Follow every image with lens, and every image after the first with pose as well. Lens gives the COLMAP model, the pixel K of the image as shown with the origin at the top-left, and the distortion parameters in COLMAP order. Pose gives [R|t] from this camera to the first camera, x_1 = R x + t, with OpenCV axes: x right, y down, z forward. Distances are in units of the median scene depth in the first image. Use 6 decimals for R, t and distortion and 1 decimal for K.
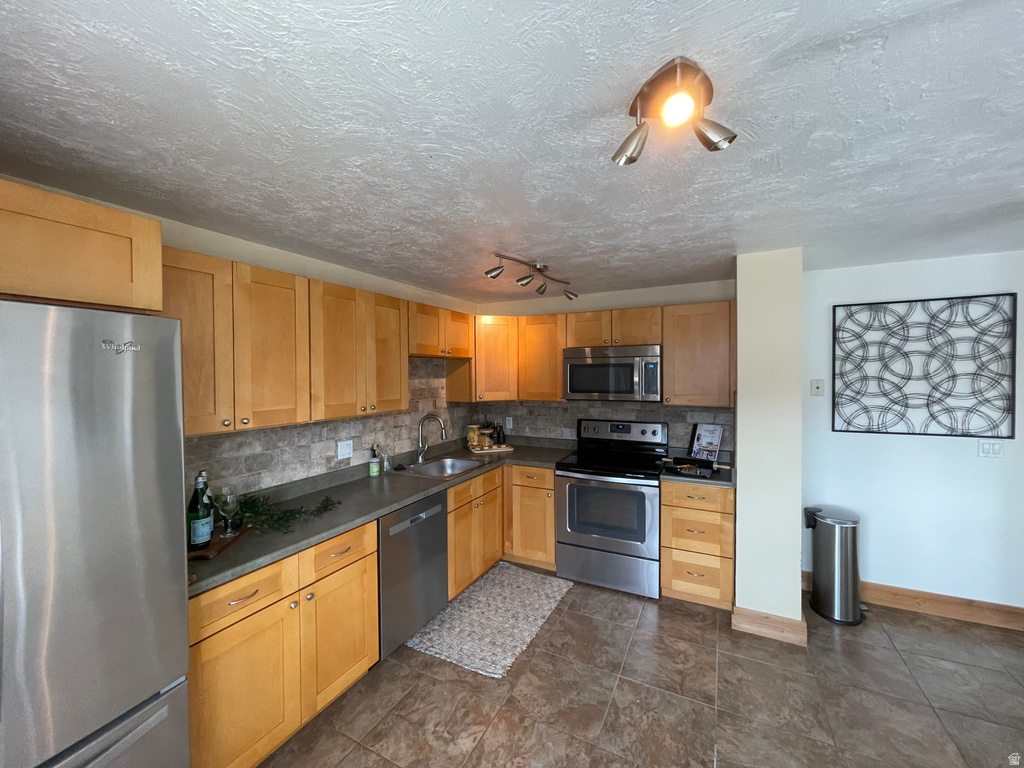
lens RADIAL K [[413.9, 0, 504.6], [0, 413.9, 382.3], [0, 0, 1]] dist [-0.007779, 0.000288]
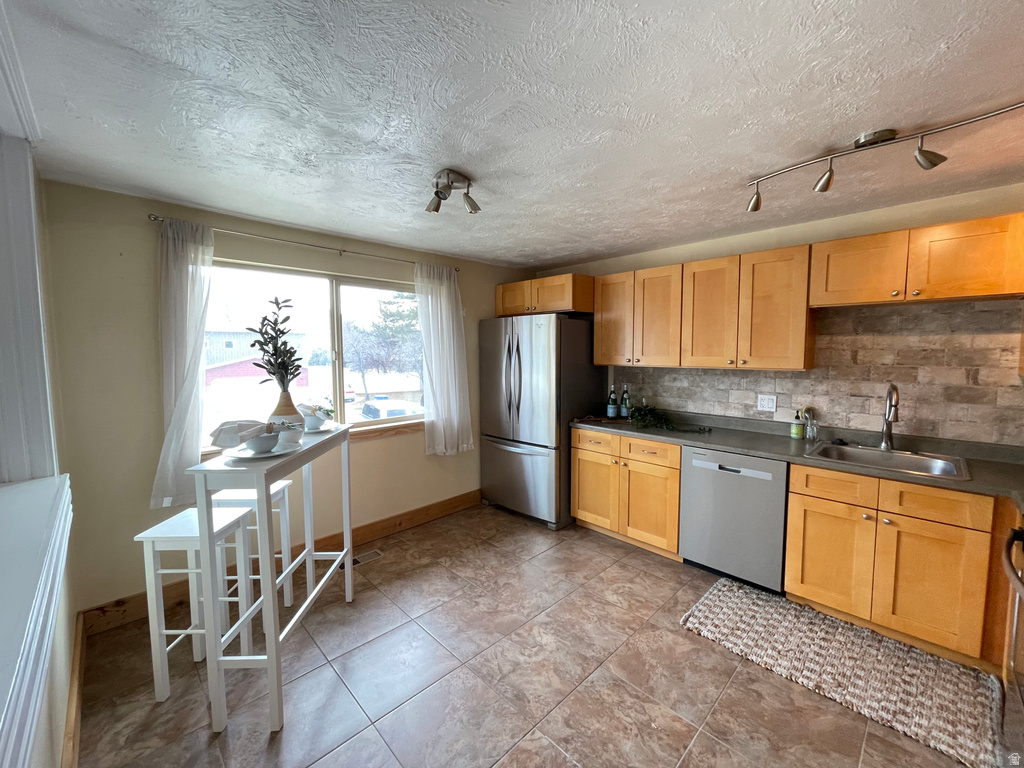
lens RADIAL K [[413.9, 0, 507.6], [0, 413.9, 380.5], [0, 0, 1]] dist [-0.007779, 0.000288]
pose [[-0.318384, 0.082983, -0.944323, 0.969825], [-0.010894, 0.995775, 0.091177, 0.018107], [0.947899, 0.039316, -0.316135, 0.819540]]
